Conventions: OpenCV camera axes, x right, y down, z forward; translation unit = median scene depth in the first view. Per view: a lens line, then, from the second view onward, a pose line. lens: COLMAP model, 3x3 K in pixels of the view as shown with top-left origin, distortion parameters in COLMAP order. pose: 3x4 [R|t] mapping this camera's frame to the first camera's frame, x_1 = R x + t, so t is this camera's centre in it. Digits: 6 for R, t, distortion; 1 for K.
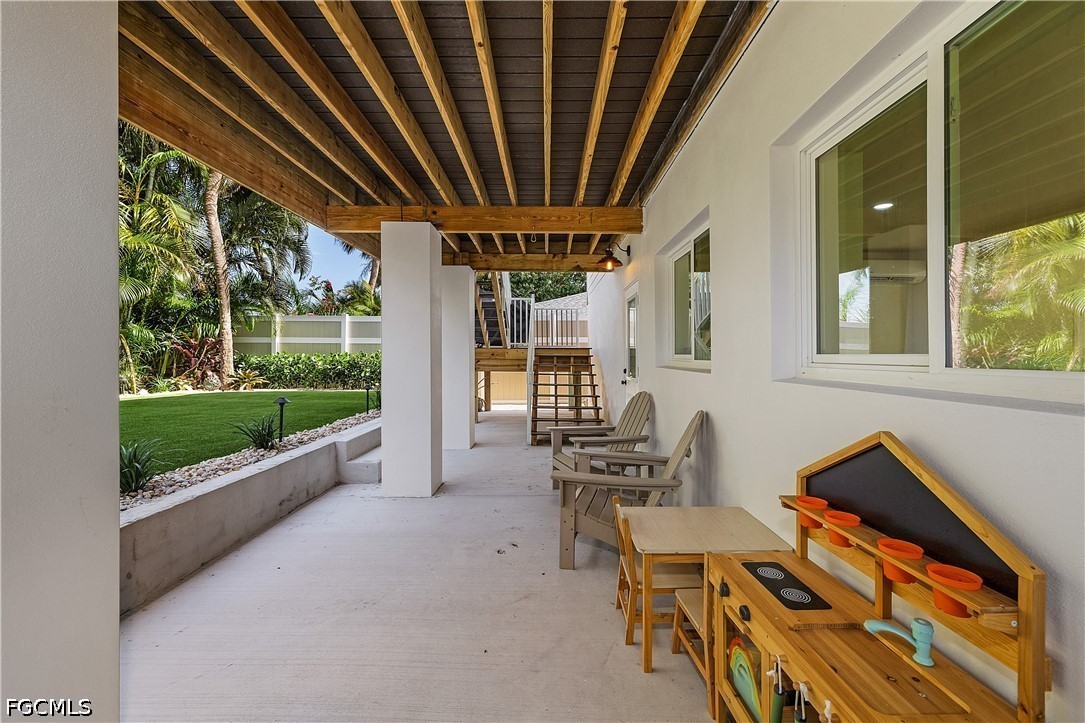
lens RADIAL K [[460.0, 0, 545.7], [0, 460.0, 359.0], [0, 0, 1]] dist [-0.004085, 0.001032]
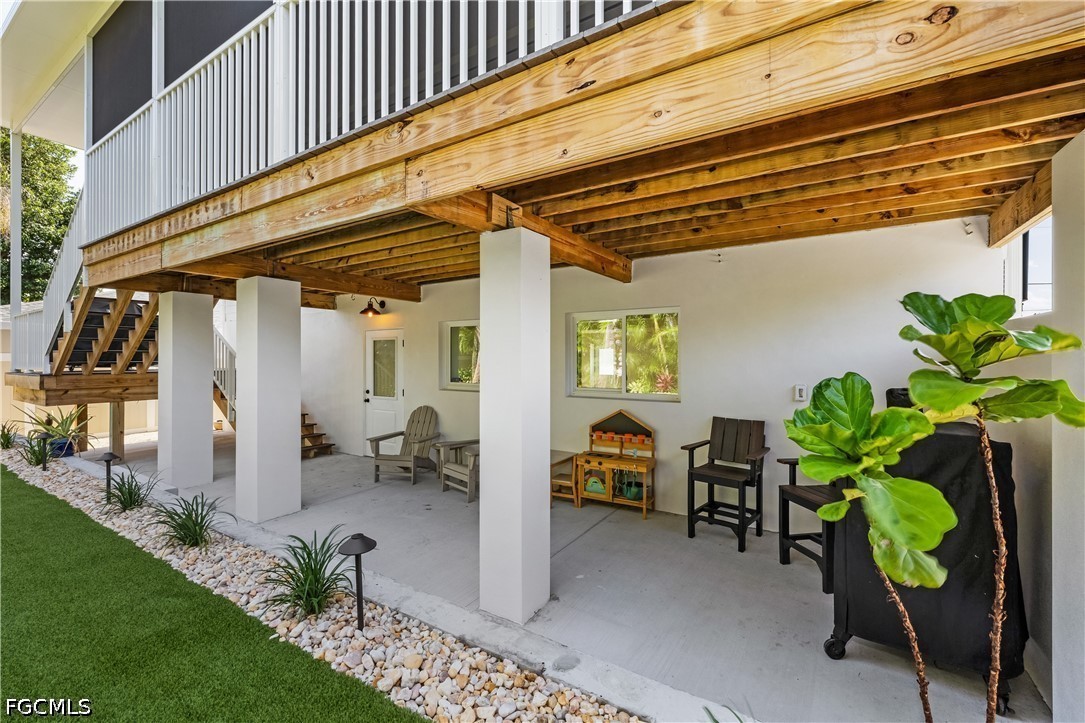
lens RADIAL K [[460.0, 0, 540.9], [0, 460.0, 360.8], [0, 0, 1]] dist [-0.004085, 0.001032]
pose [[0.532038, -0.012171, 0.846633, -0.878831], [0.011197, 0.999910, 0.007338, -0.087024], [-0.846647, 0.005575, 0.532126, -0.161431]]
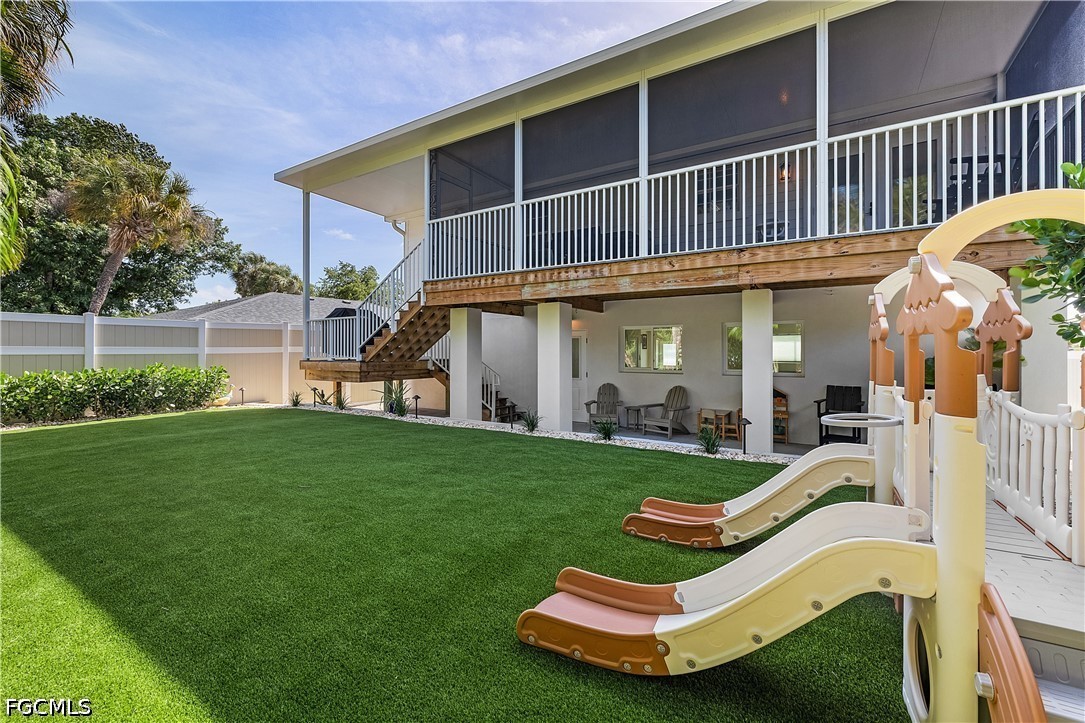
lens RADIAL K [[460.0, 0, 546.0], [0, 460.0, 351.9], [0, 0, 1]] dist [-0.004085, 0.001032]
pose [[0.524583, -0.007934, 0.851322, -1.885511], [0.010150, 0.999944, 0.003064, -0.093757], [-0.851299, 0.007034, 0.524634, 0.057905]]
